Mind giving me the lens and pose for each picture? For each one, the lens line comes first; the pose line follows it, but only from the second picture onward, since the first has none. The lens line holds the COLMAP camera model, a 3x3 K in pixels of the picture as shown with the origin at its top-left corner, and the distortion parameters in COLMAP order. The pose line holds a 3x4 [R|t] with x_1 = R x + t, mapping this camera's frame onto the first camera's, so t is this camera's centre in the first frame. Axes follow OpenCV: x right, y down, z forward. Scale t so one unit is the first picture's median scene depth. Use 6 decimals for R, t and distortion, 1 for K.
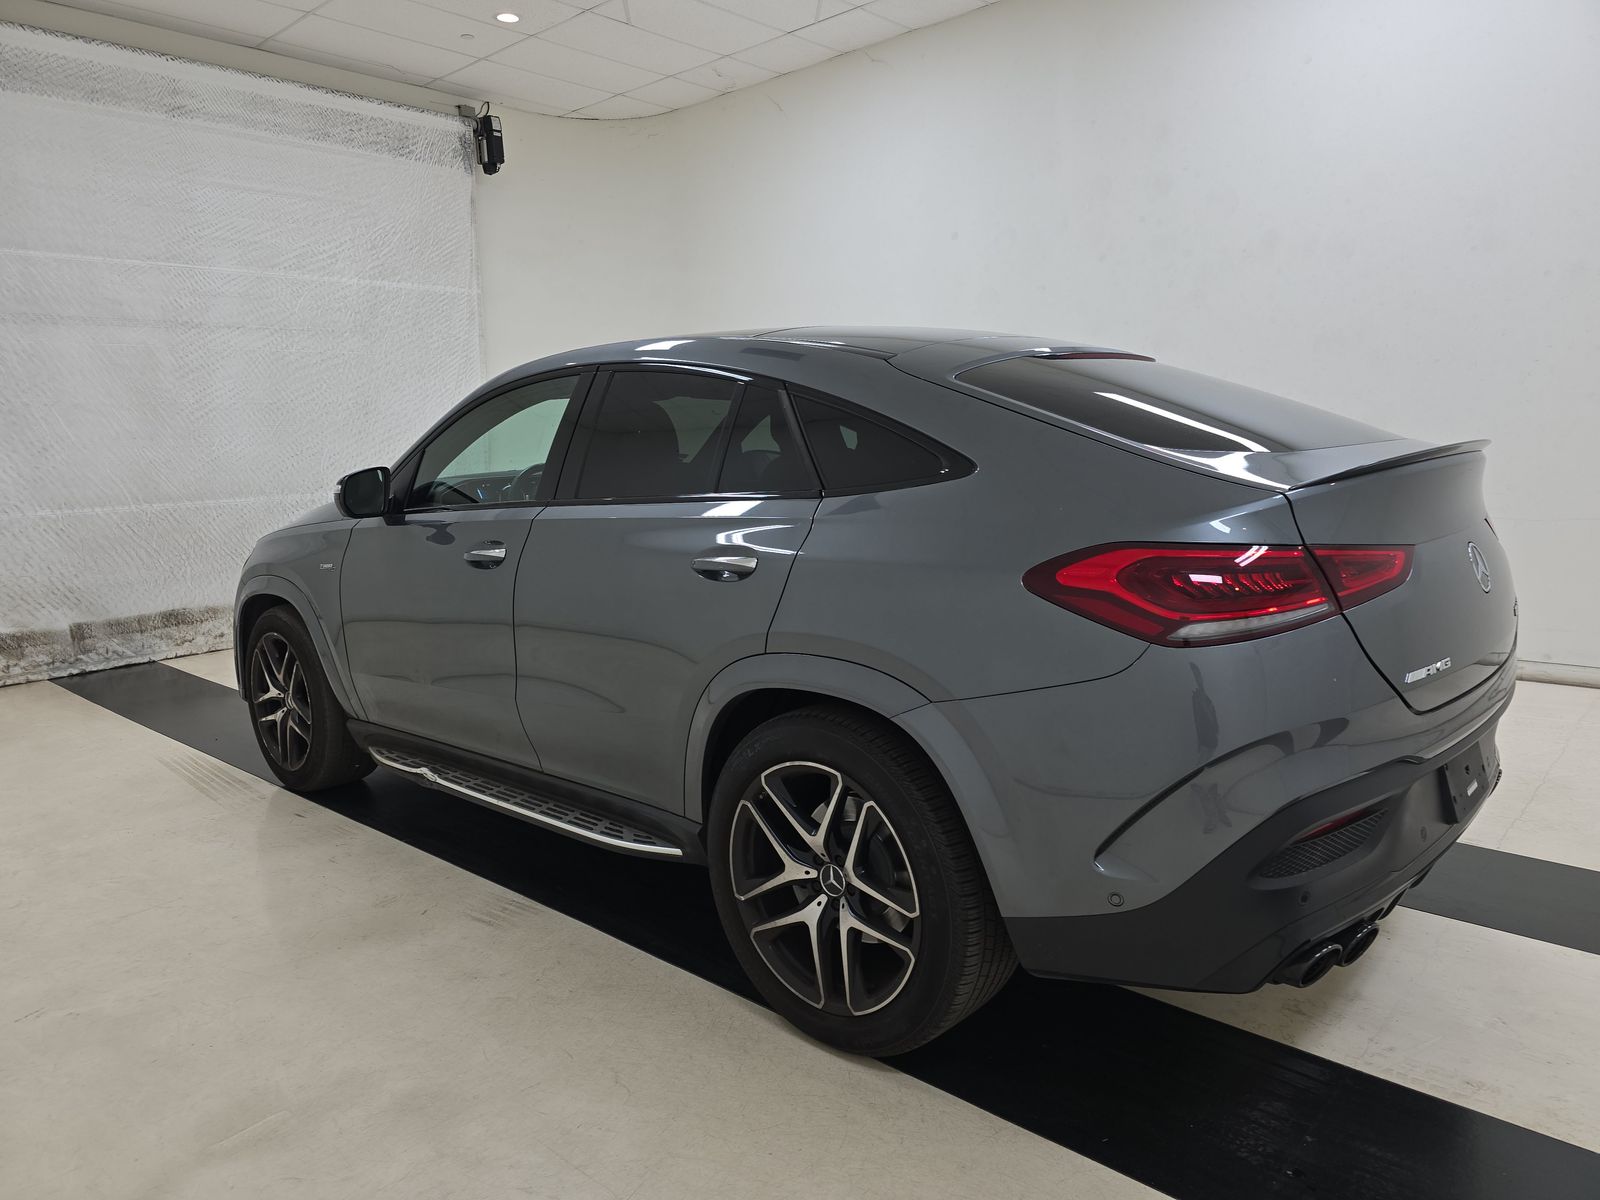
lens RADIAL K [[1073.2, 0, 800.0], [0, 1073.2, 600.0], [0, 0, 1]] dist [0.042154, -0.038104]
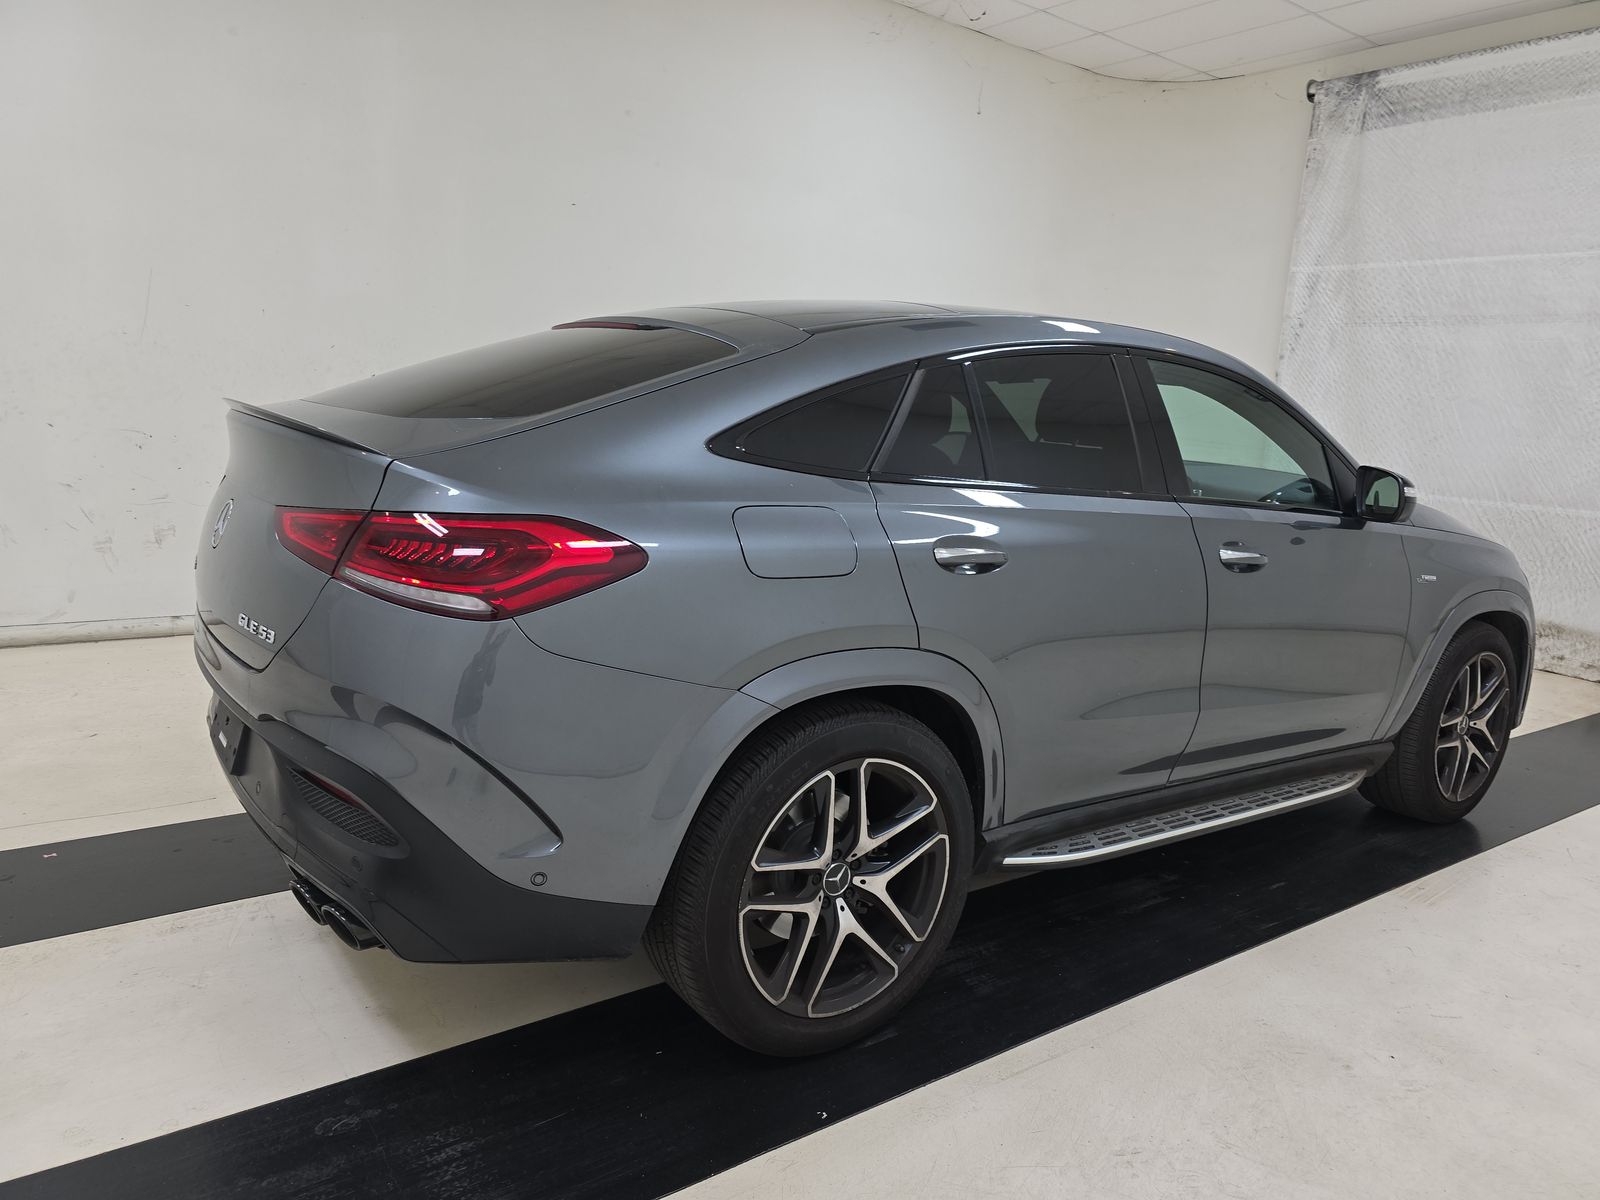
lens RADIAL K [[1066.4, 0, 800.0], [0, 1066.4, 600.0], [0, 0, 1]] dist [0.044335, -0.039335]
pose [[-0.212477, 0.198079, -0.956879, 0.482369], [-0.208810, 0.947417, 0.242486, -0.104848], [0.954595, 0.251329, -0.159944, 0.548008]]
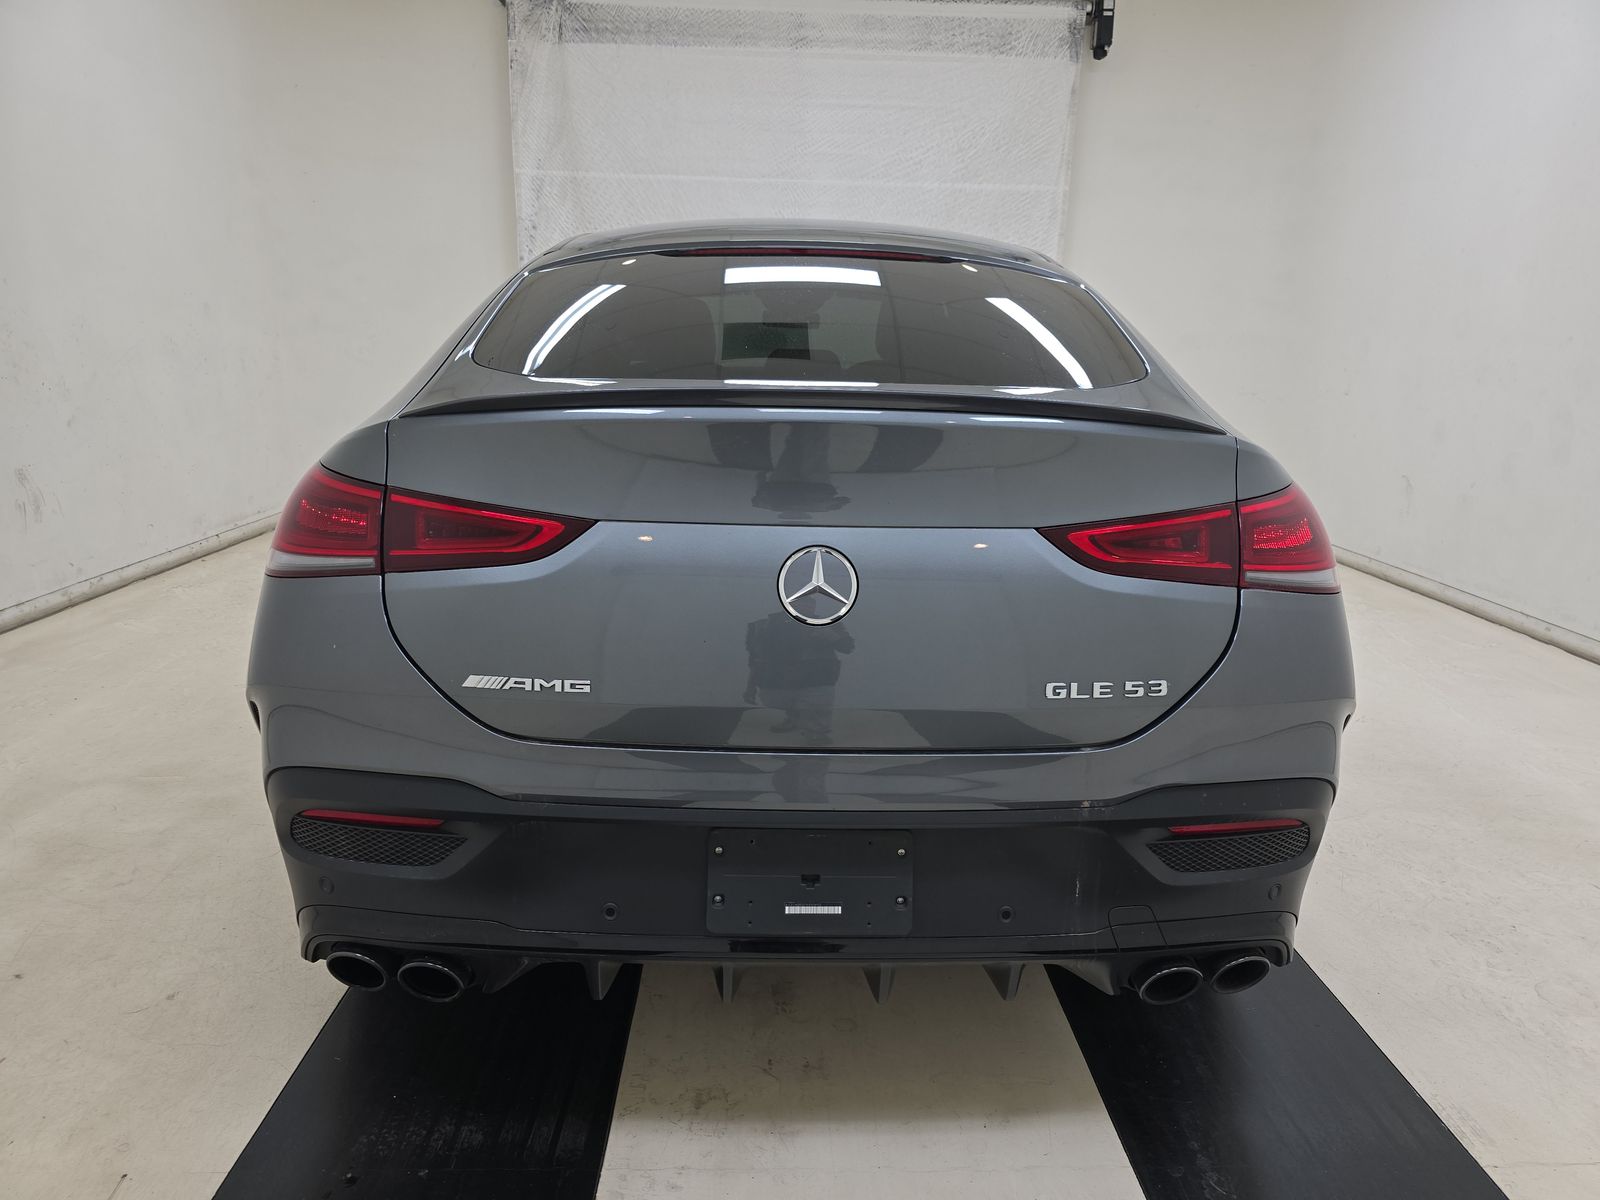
lens RADIAL K [[1073.2, 0, 800.0], [0, 1073.2, 600.0], [0, 0, 1]] dist [0.042154, -0.038104]
pose [[0.692345, 0.214219, -0.689035, 0.341413], [-0.155078, 0.976775, 0.147853, -0.036517], [0.704705, 0.004489, 0.709486, 0.171843]]
